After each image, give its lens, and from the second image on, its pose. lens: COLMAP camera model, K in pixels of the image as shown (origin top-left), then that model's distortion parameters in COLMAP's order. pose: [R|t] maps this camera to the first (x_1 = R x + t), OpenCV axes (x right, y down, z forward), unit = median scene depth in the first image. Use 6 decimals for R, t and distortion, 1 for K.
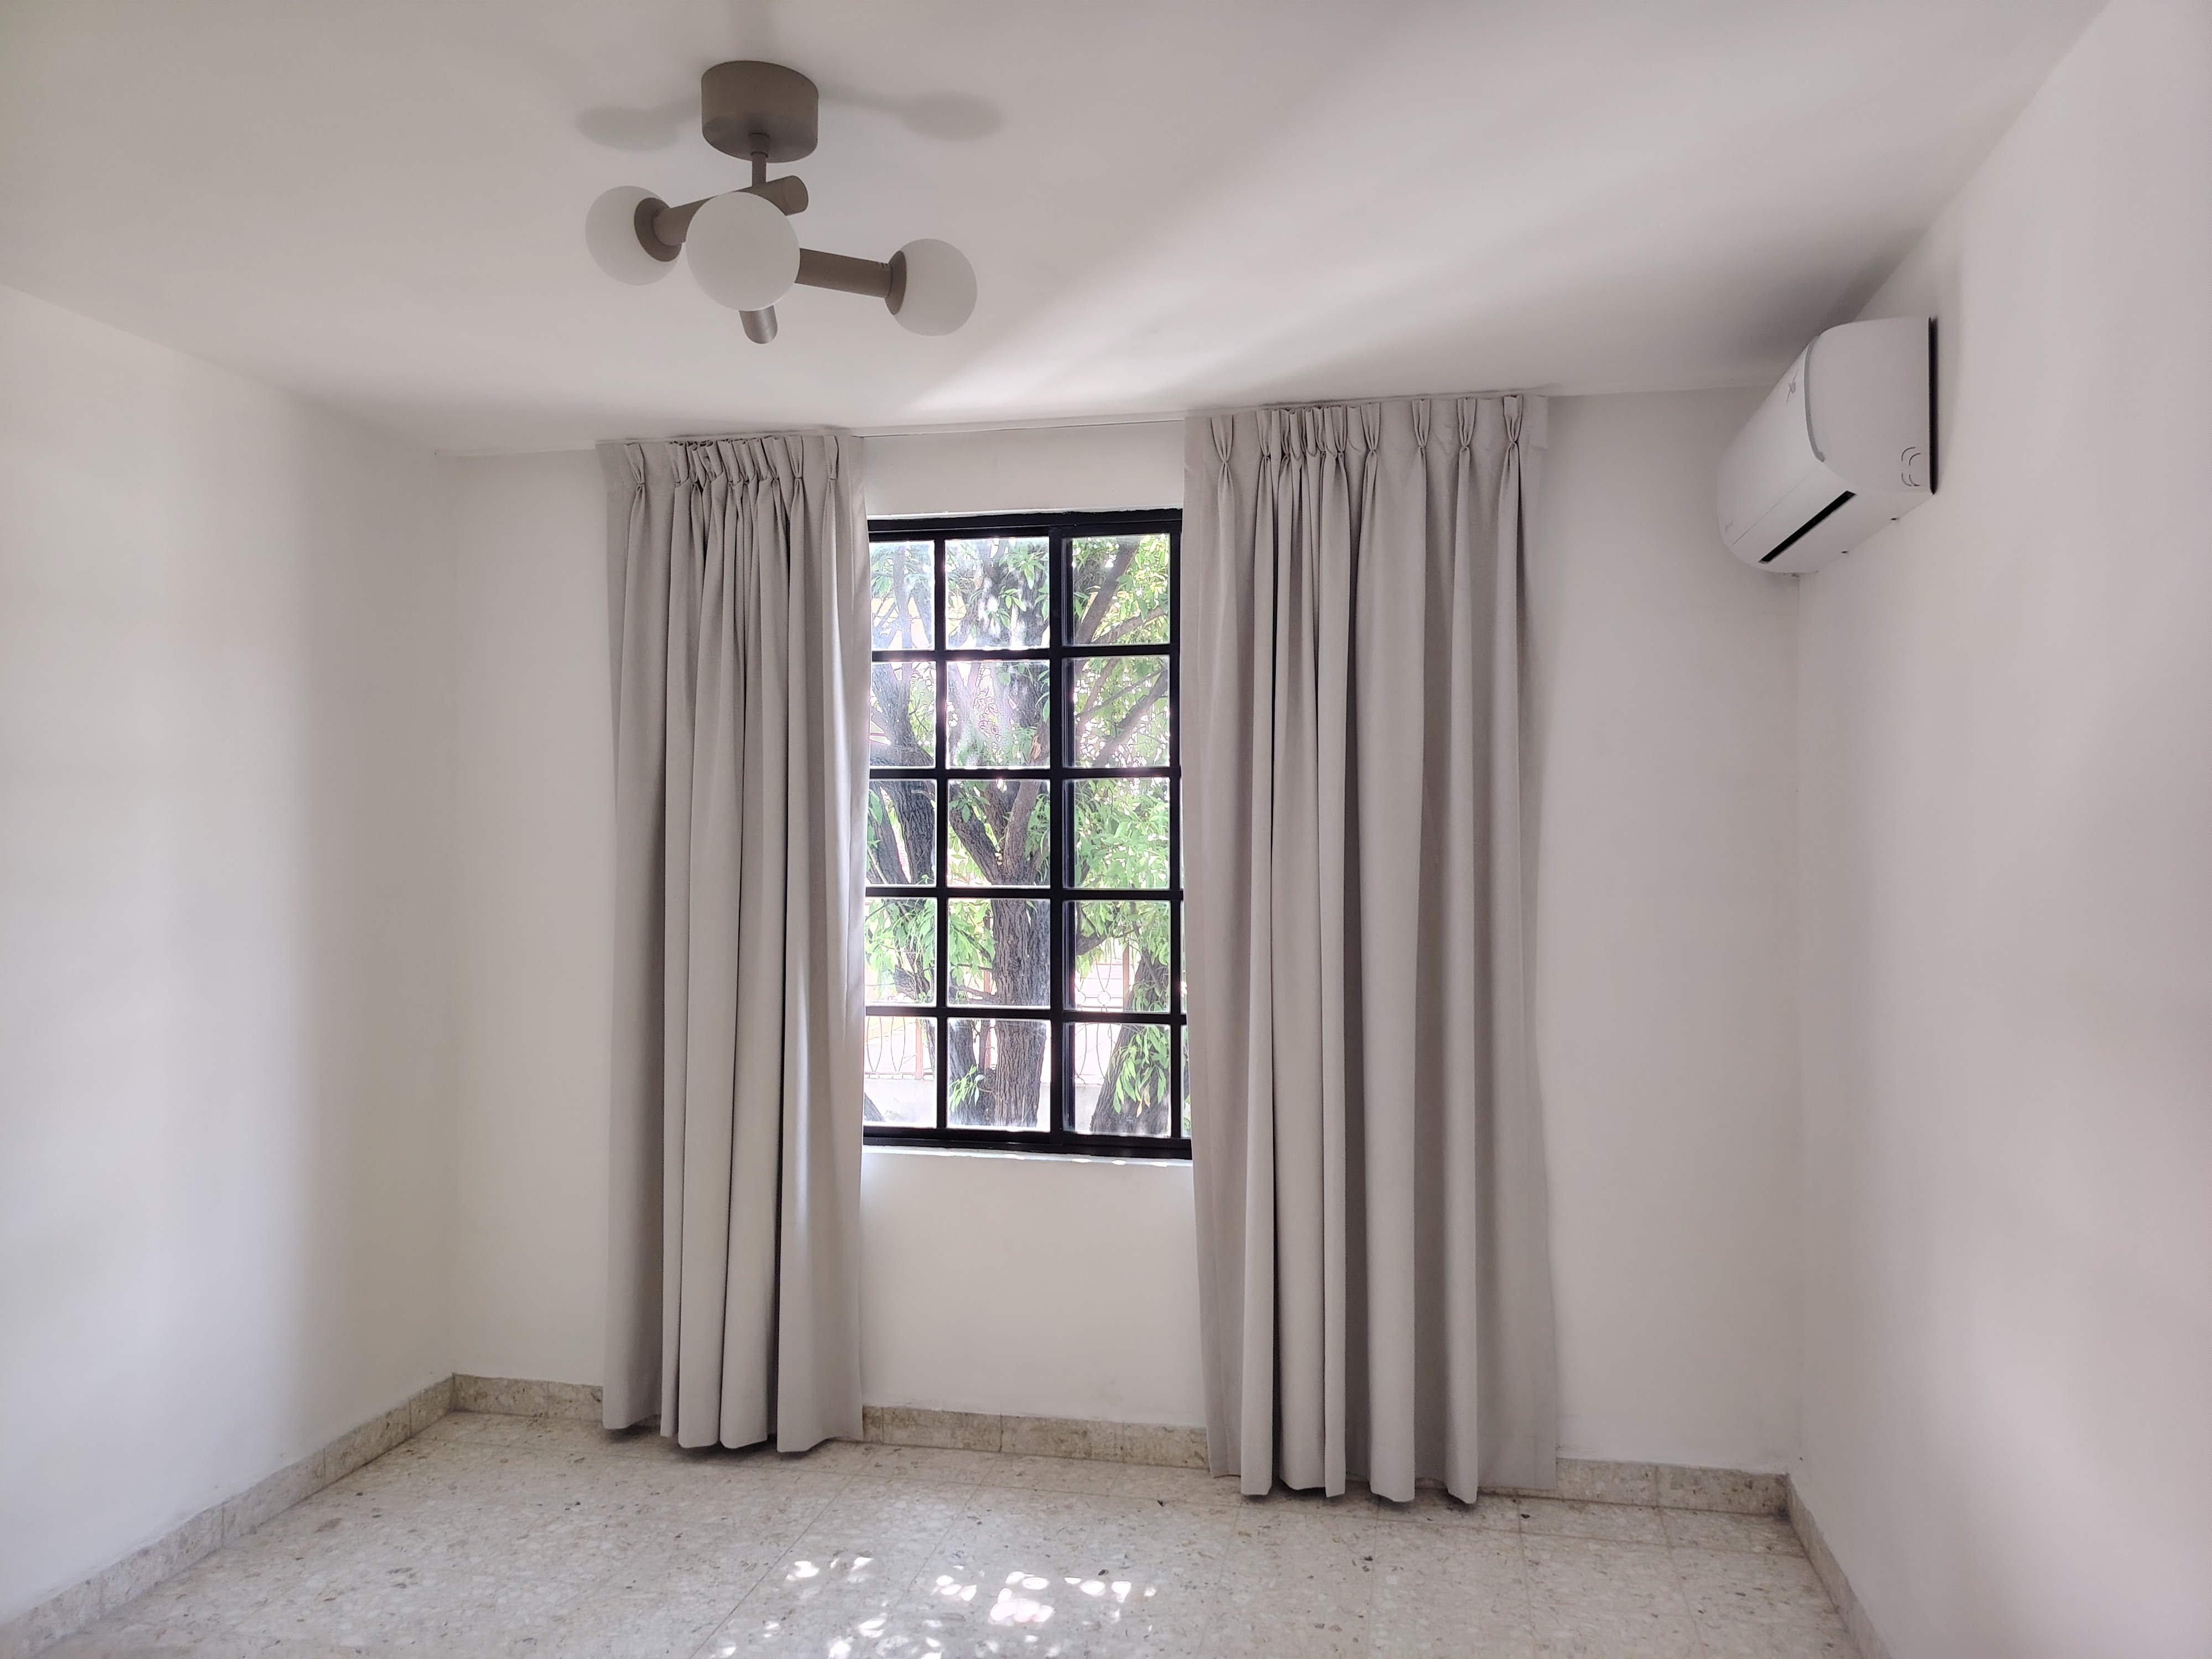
lens RADIAL K [[1553.2, 0, 1118.1], [0, 1553.2, 828.0], [0, 0, 1]] dist [0.044483, -0.044456]
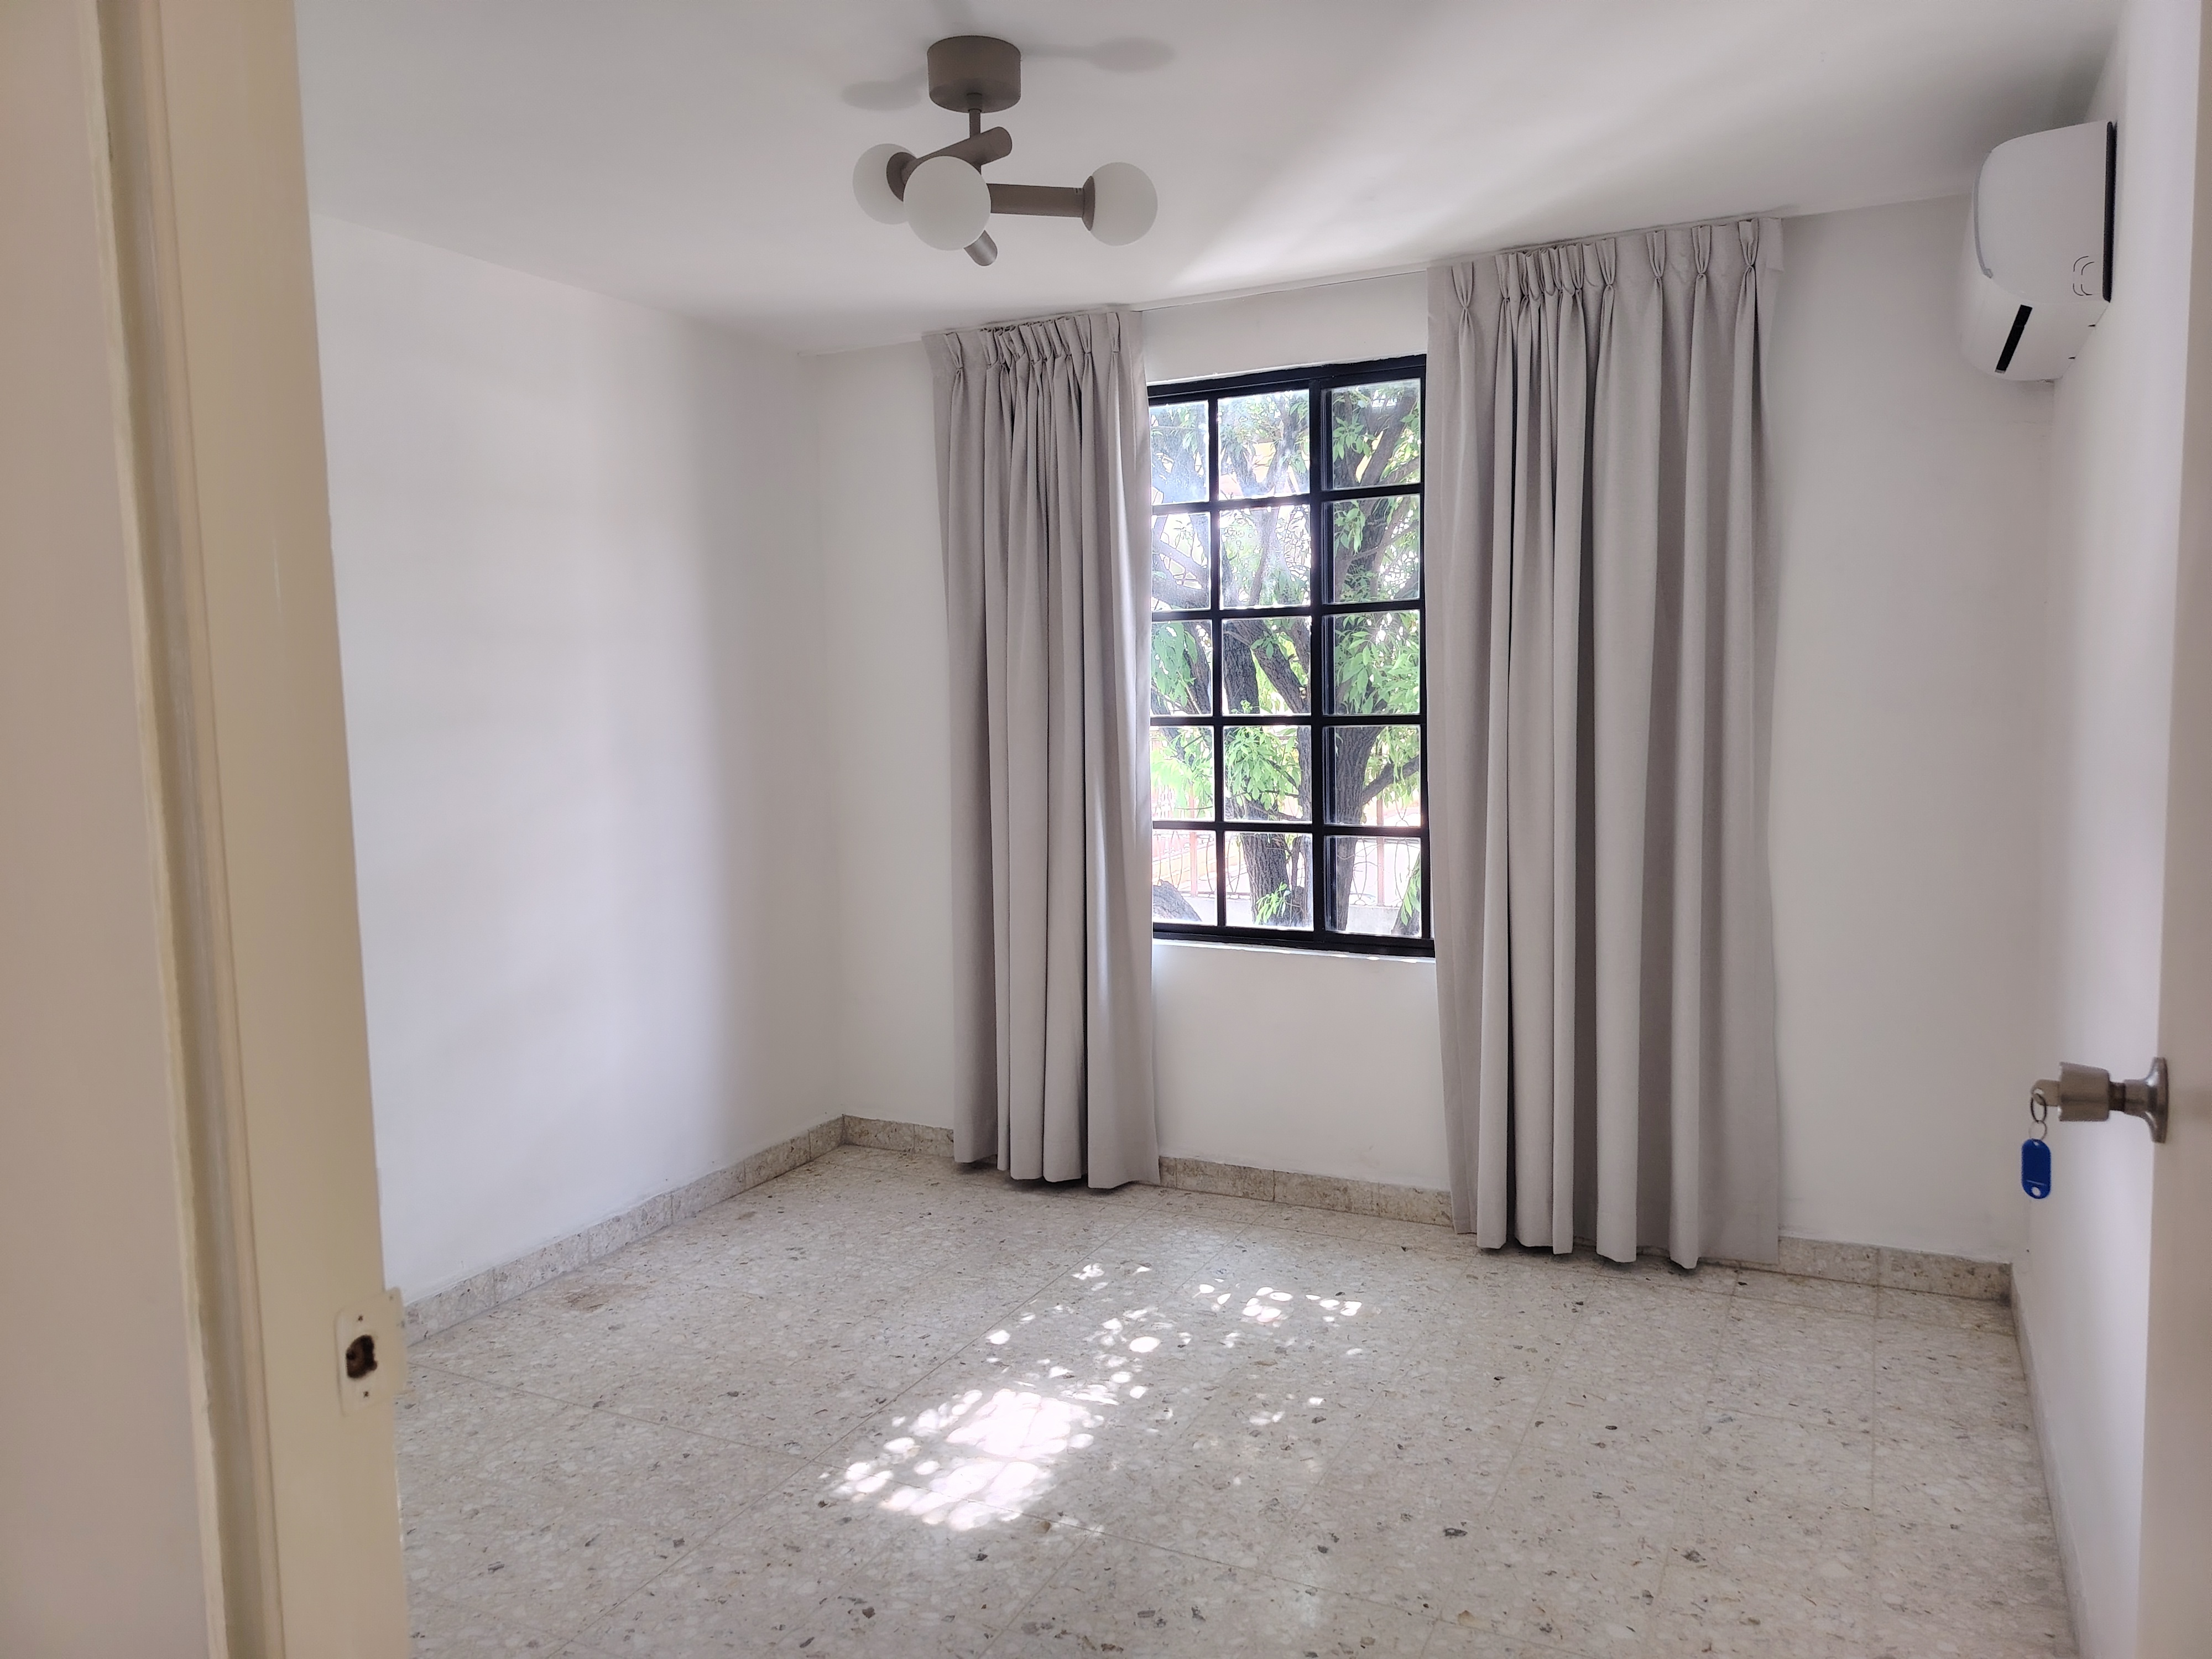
lens RADIAL K [[1553.2, 0, 1115.0], [0, 1553.2, 816.0], [0, 0, 1]] dist [0.044483, -0.044456]
pose [[0.966299, 0.000725, -0.257422, 0.116475], [0.023653, 0.995515, 0.091594, 0.006649], [0.256334, -0.094596, 0.961948, -0.122635]]
